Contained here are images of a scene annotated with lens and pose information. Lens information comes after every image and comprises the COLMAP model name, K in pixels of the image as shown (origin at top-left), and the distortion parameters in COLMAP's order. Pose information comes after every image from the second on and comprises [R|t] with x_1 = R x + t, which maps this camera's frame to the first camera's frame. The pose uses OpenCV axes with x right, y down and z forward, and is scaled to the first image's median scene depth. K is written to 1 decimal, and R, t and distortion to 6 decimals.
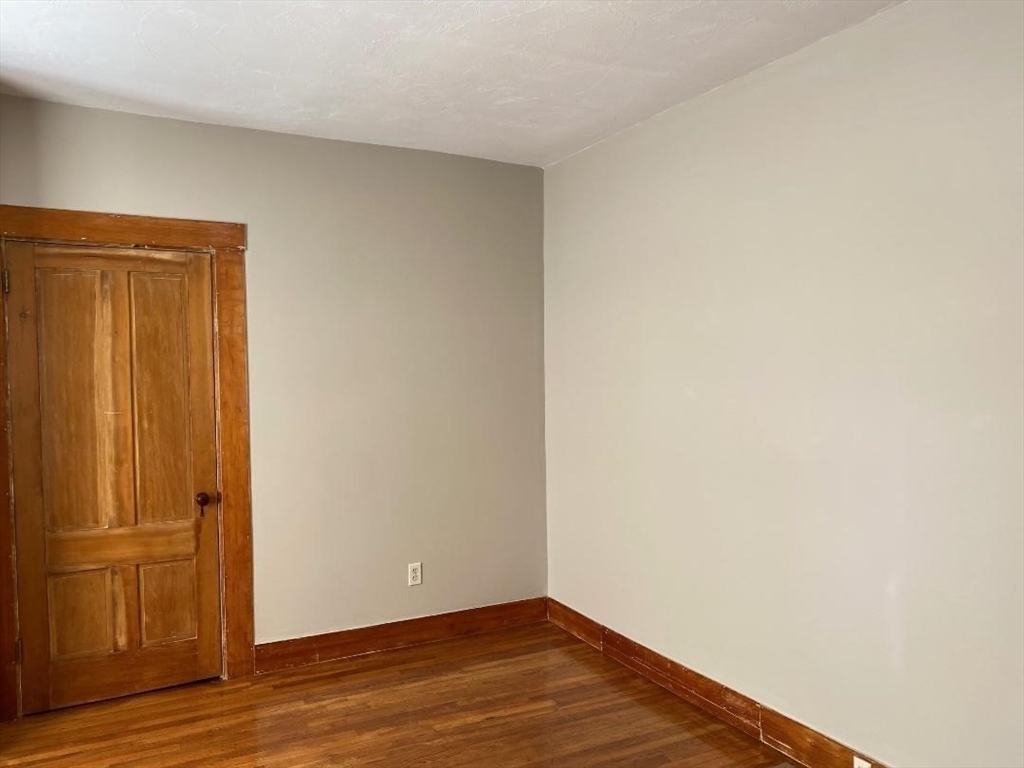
lens RADIAL K [[789.4, 0, 512.0], [0, 789.4, 384.0], [0, 0, 1]] dist [0.061433, -0.061436]
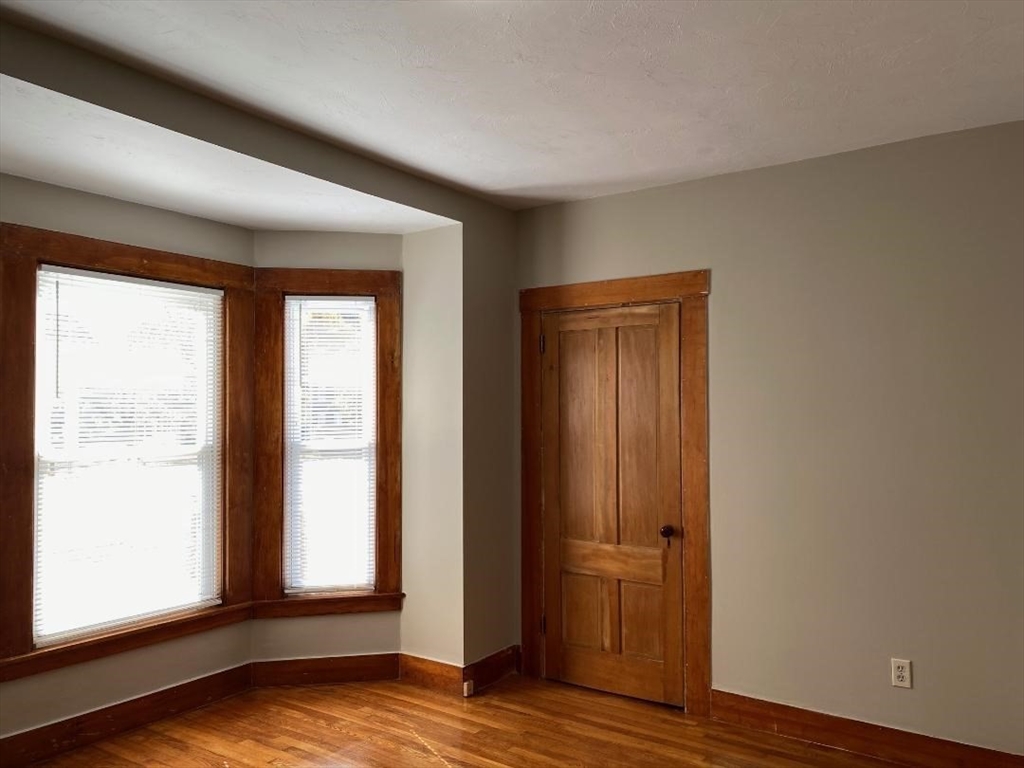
lens RADIAL K [[789.4, 0, 512.0], [0, 789.4, 384.0], [0, 0, 1]] dist [0.061433, -0.061436]
pose [[0.460748, -0.024422, -0.887195, 0.465906], [-0.027451, 0.998751, -0.041749, -0.003194], [0.887106, 0.043590, 0.459503, 0.316420]]
